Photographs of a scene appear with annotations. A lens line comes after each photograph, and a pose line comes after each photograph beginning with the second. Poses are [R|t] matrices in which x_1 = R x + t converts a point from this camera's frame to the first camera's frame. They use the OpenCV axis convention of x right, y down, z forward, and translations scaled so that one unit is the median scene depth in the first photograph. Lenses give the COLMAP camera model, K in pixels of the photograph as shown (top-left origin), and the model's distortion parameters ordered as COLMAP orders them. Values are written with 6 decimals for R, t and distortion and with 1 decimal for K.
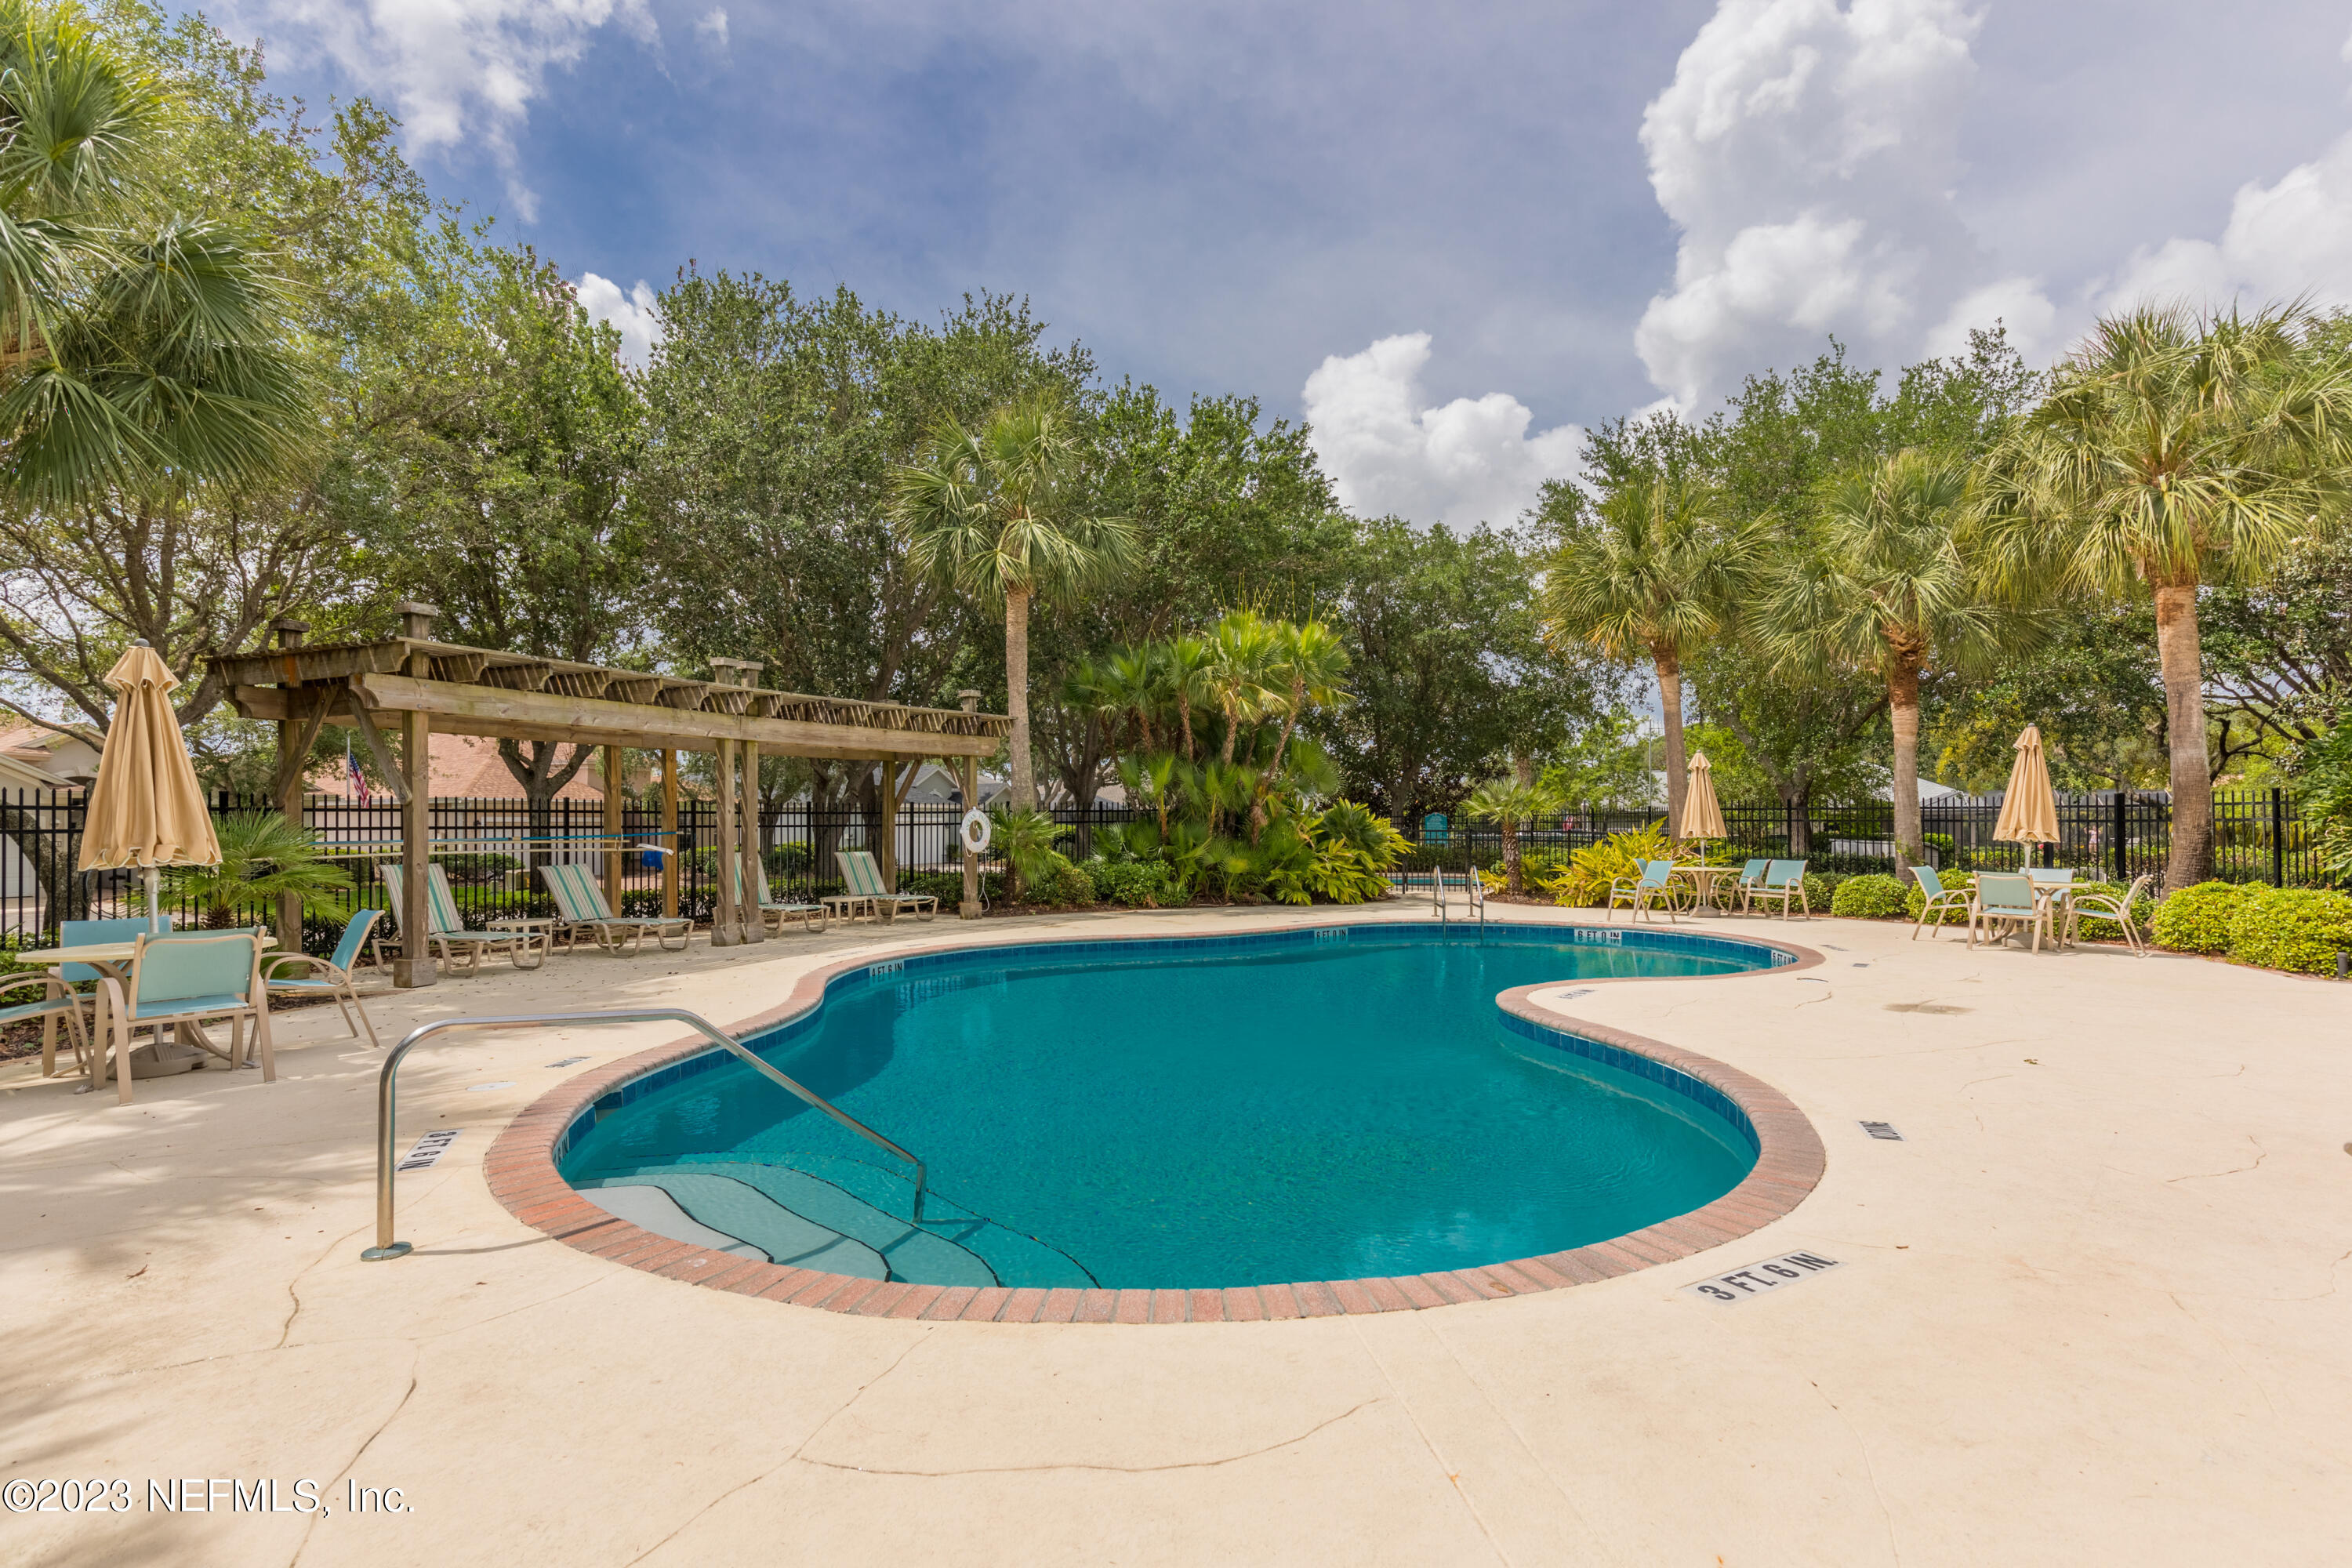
lens RADIAL K [[1052.7, 0, 1130.4], [0, 1052.7, 819.0], [0, 0, 1]] dist [0.004212, 0.000137]
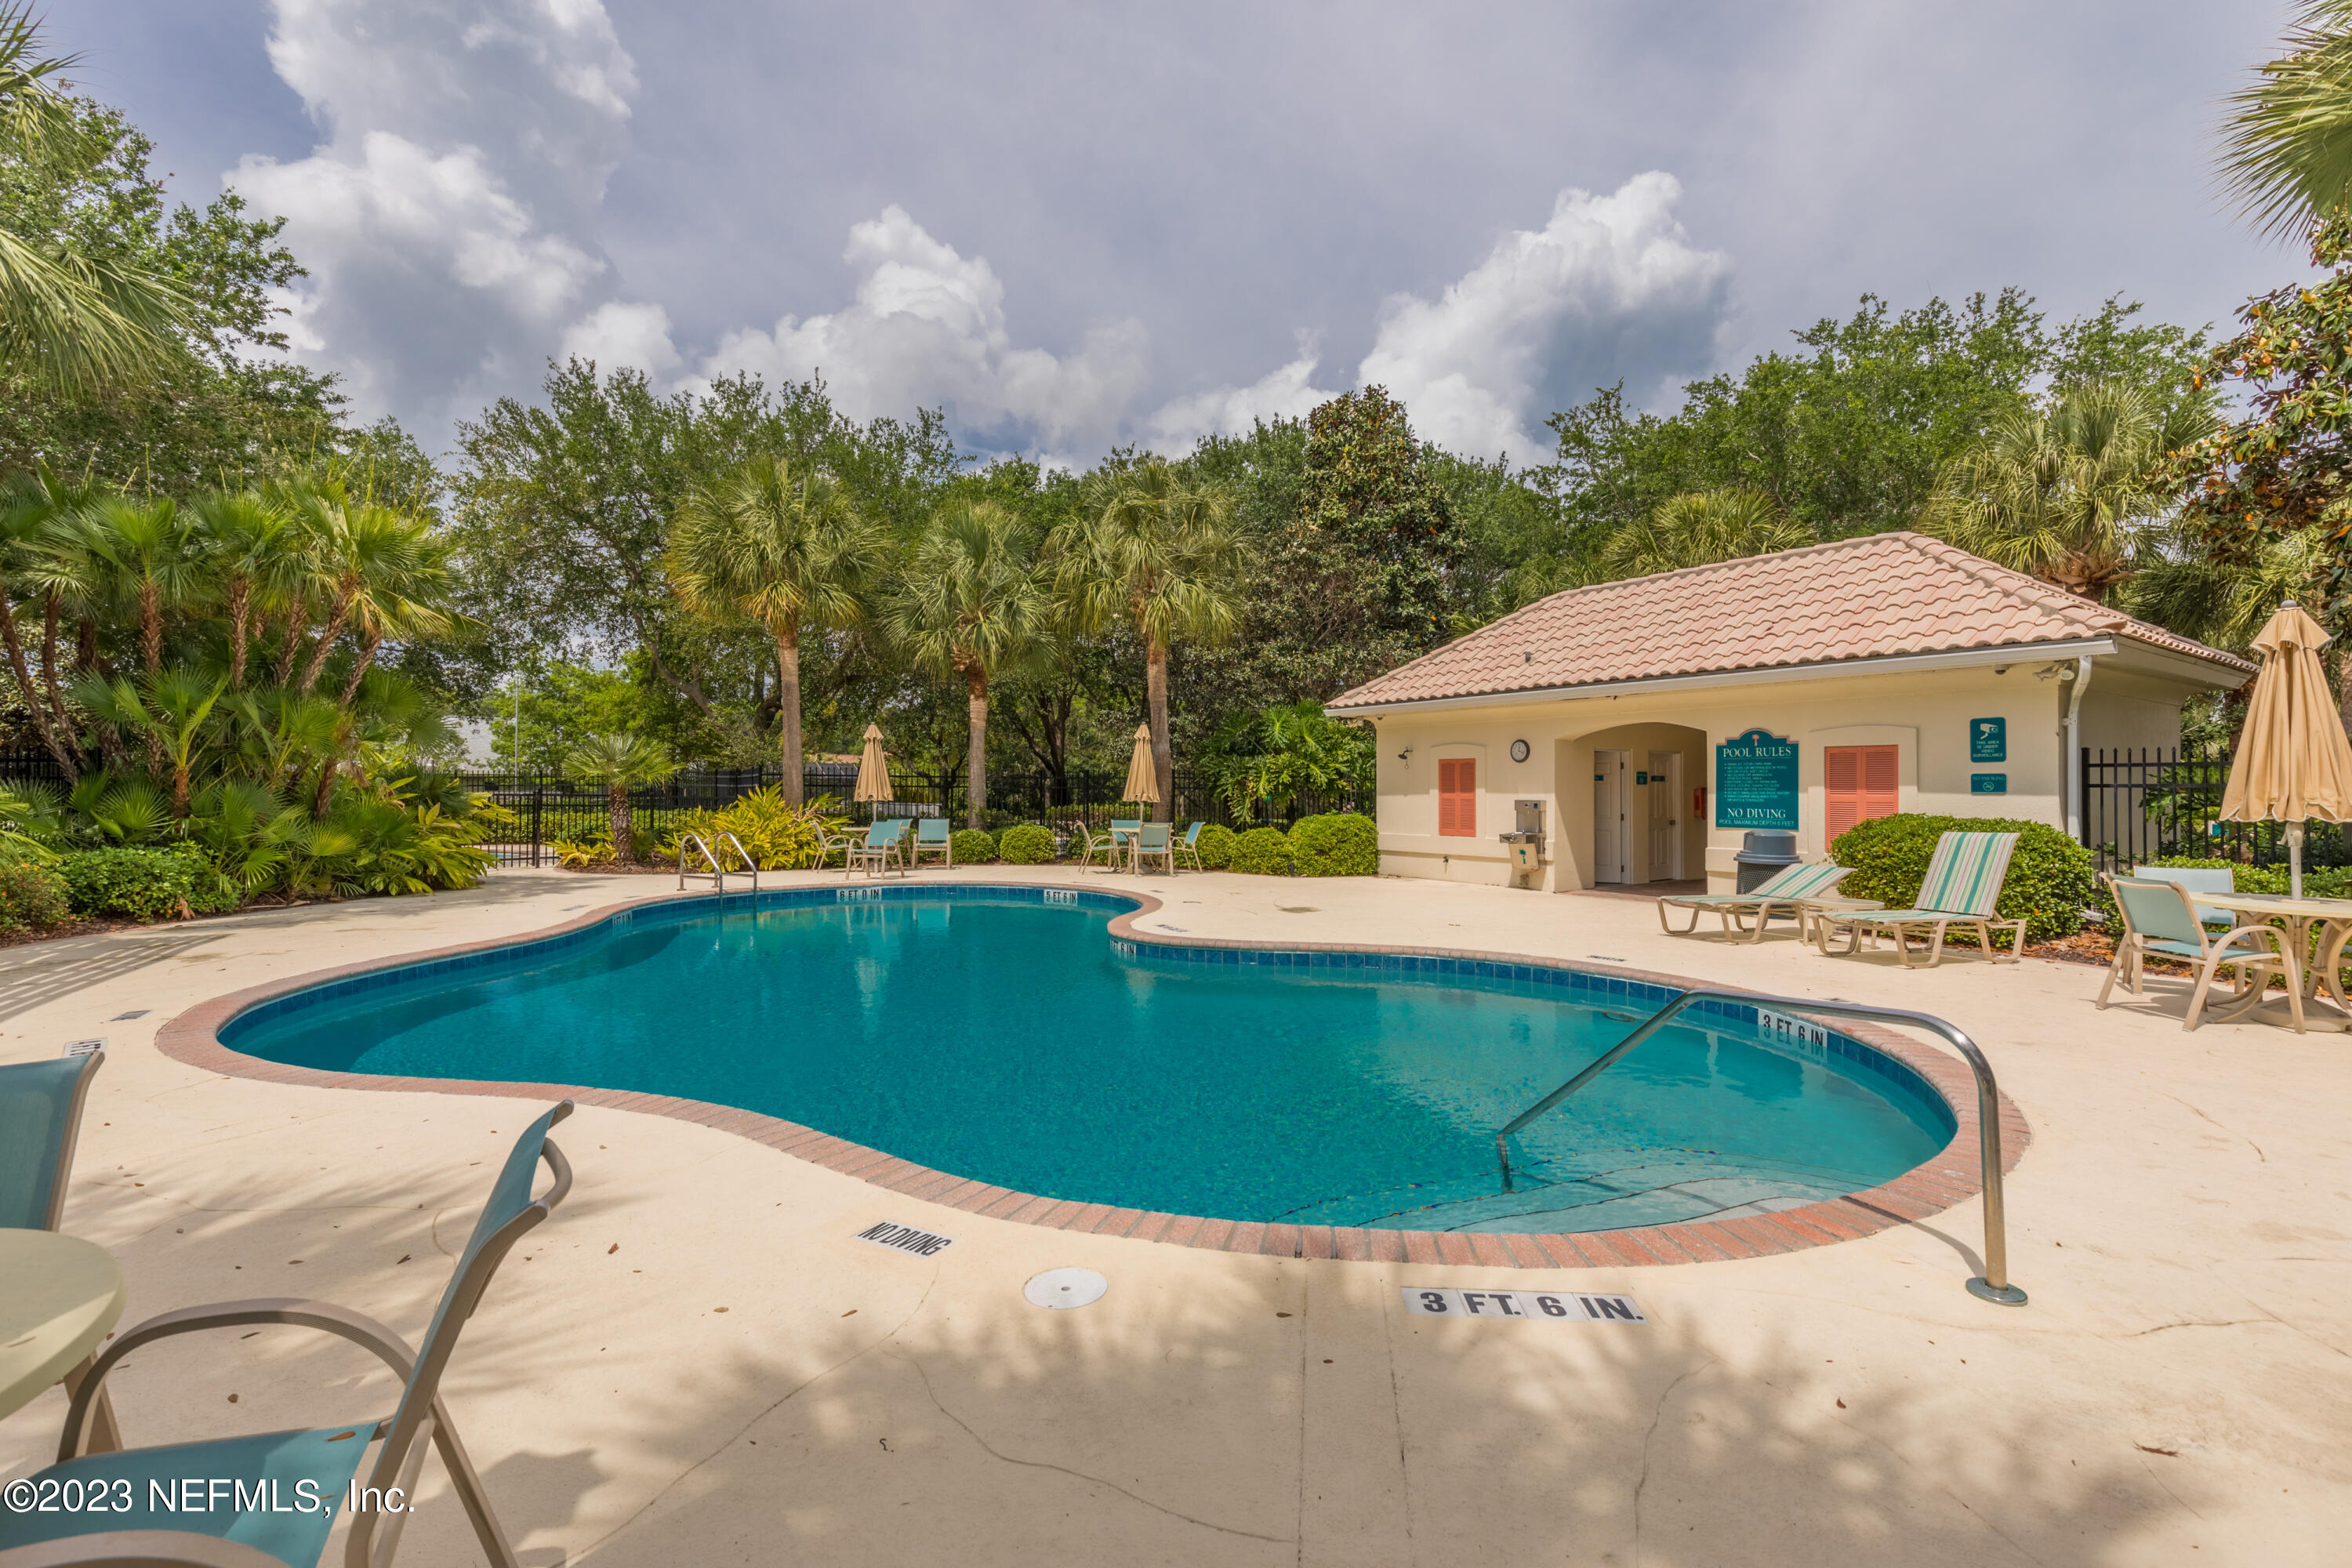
lens RADIAL K [[1052.7, 0, 1172.9], [0, 1052.7, 786.8], [0, 0, 1]] dist [0.004212, 0.000137]
pose [[0.433406, 0.006626, 0.901175, -0.538938], [-0.008739, 0.999957, -0.003149, 0.005891], [-0.901156, -0.006511, 0.433445, 0.379775]]
